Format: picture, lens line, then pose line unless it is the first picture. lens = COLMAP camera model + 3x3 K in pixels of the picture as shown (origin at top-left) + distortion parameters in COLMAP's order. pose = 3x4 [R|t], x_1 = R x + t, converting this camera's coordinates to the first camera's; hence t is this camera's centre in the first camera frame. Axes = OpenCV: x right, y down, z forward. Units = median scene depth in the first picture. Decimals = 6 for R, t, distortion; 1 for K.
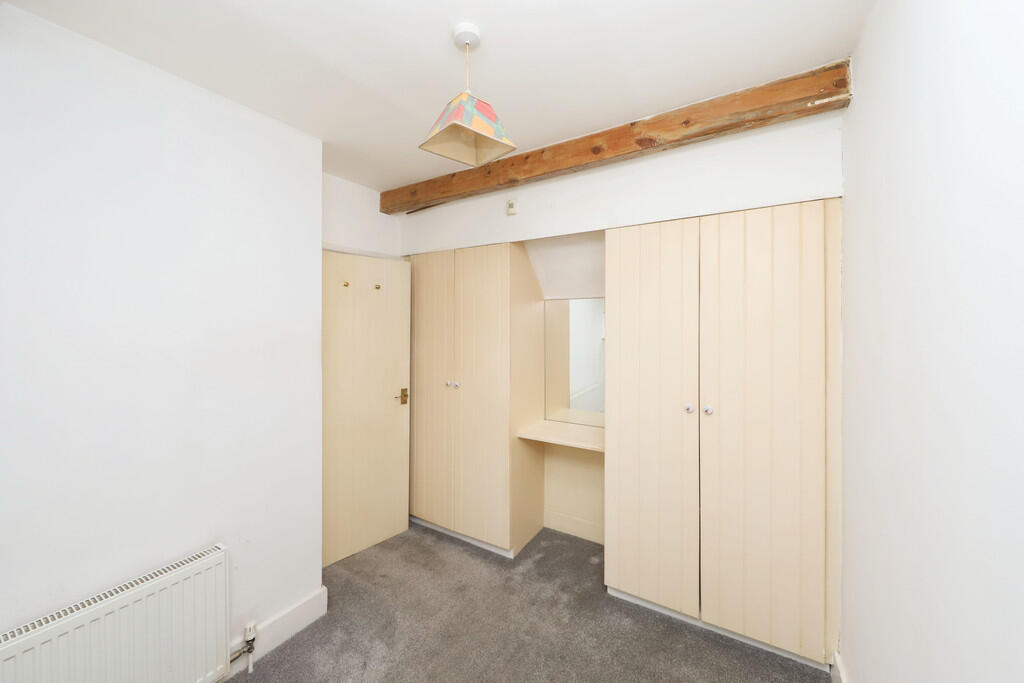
lens RADIAL K [[385.5, 0, 511.4], [0, 385.5, 325.5], [0, 0, 1]] dist [-0.000044, 0.000002]
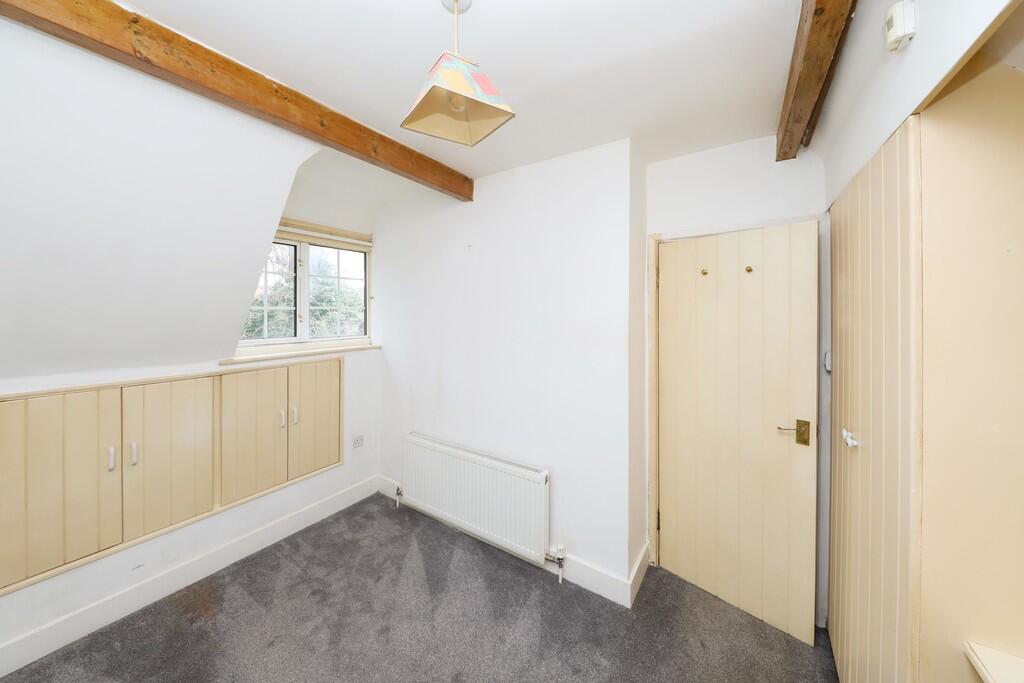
lens RADIAL K [[342.8, 0, 510.3], [0, 342.8, 310.7], [0, 0, 1]] dist [-0.000341, -0.000029]
pose [[-0.027076, 0.001476, -0.999632, 0.324805], [-0.001298, 0.999998, 0.001512, -0.021063], [0.999633, 0.001339, -0.027074, 0.558611]]
